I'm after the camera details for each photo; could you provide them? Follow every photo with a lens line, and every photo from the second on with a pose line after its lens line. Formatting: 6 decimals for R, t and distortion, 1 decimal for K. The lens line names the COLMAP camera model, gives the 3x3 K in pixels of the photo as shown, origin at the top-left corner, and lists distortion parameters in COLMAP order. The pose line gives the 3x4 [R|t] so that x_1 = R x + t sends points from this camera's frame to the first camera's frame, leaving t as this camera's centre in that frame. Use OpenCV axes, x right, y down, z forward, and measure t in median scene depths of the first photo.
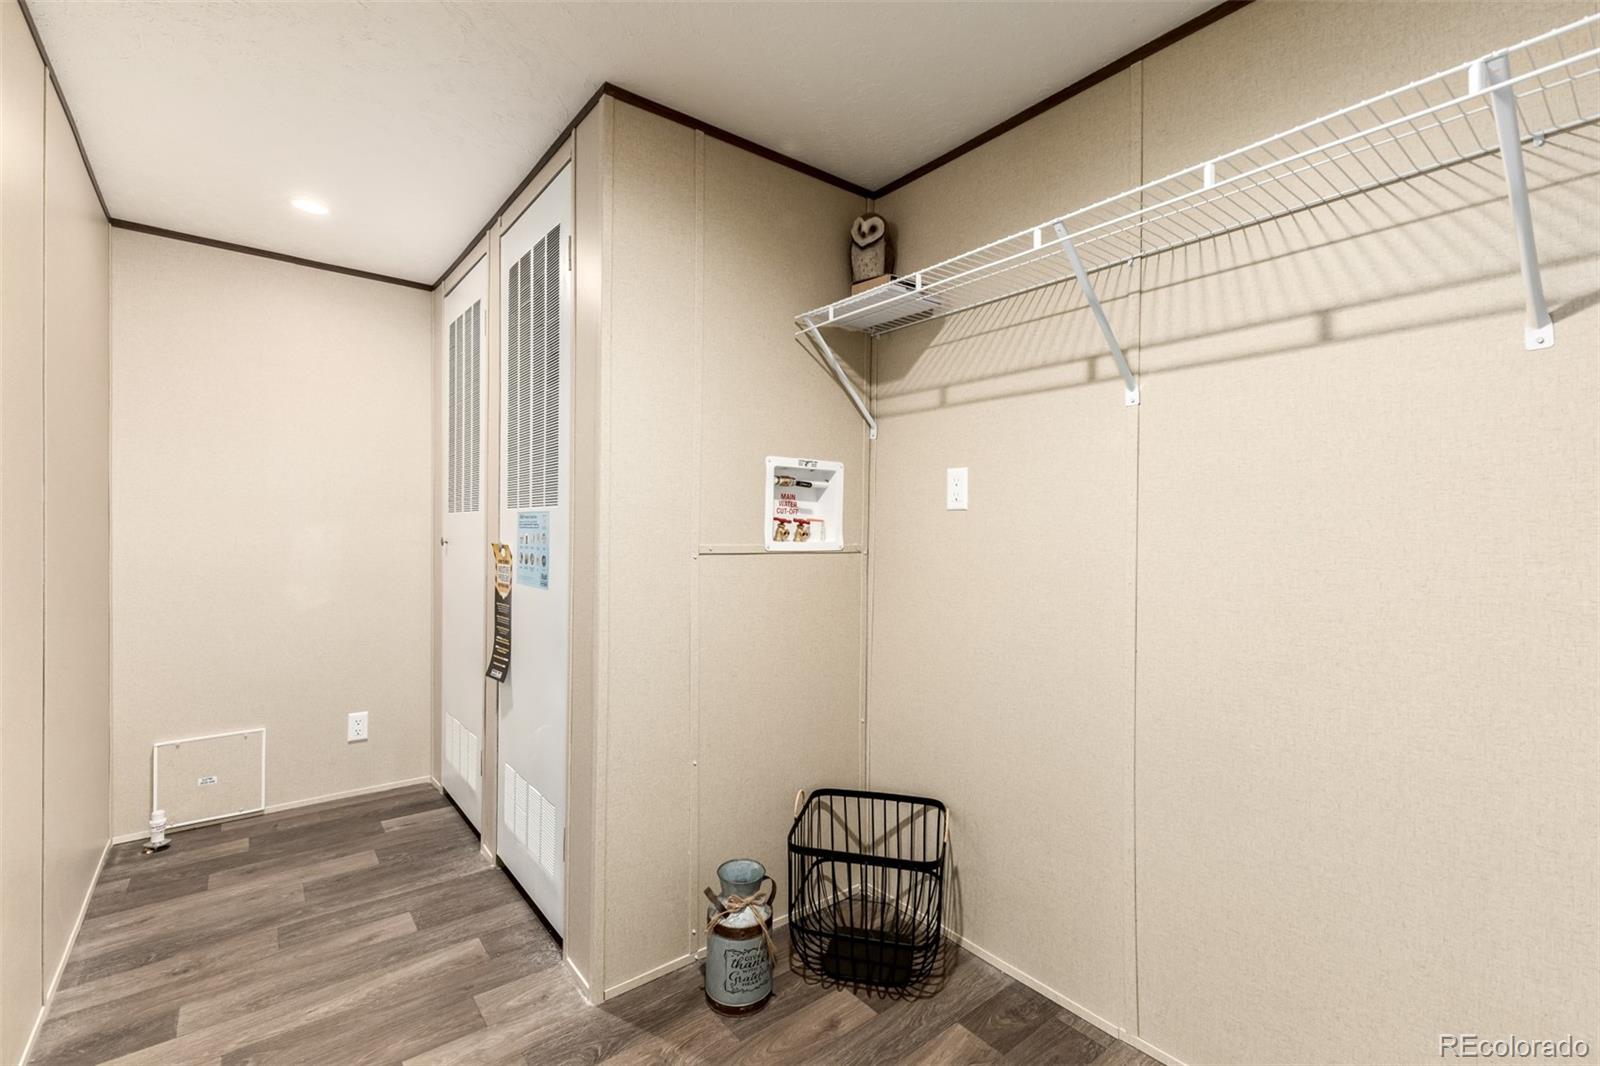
lens RADIAL K [[696.0, 0, 800.0], [0, 696.0, 533.0], [0, 0, 1]] dist [0.012851, -0.000157]
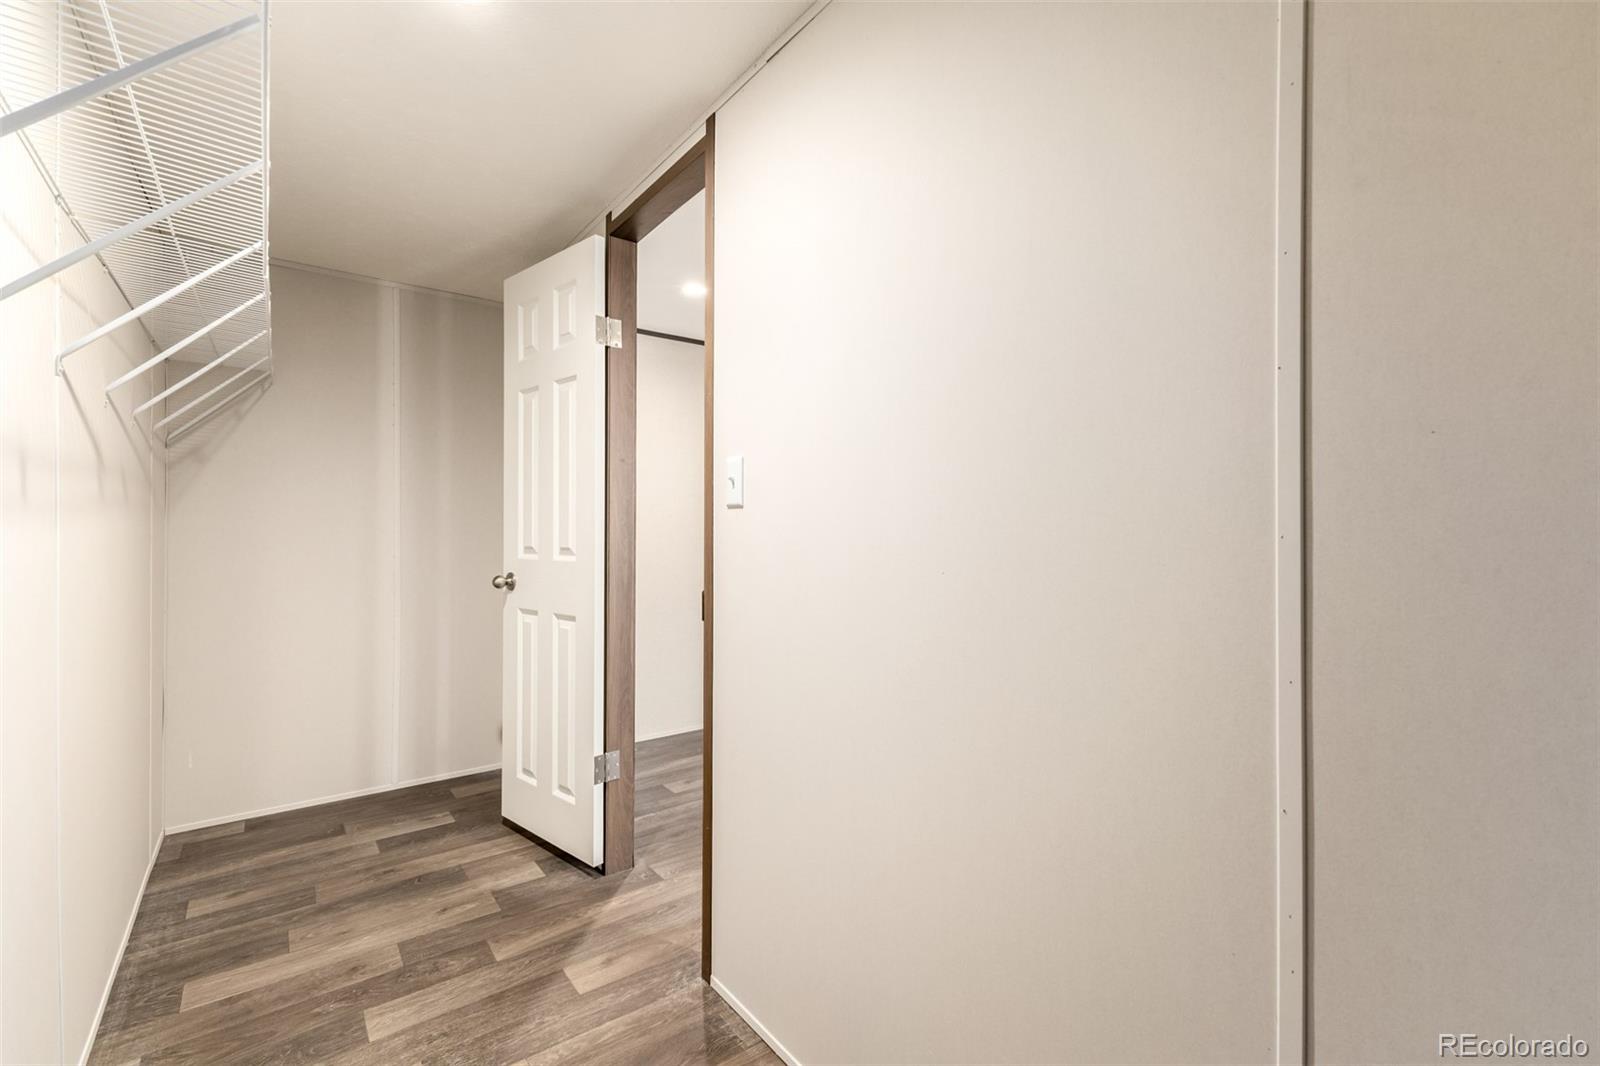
lens RADIAL K [[688.0, 0, 800.0], [0, 688.0, 533.0], [0, 0, 1]] dist [0.013639, 0.000208]
pose [[-0.999899, -0.005972, 0.012919, -1.529877], [-0.005823, 0.999916, 0.011562, -0.021442], [-0.012987, 0.011486, -0.999850, 2.098997]]
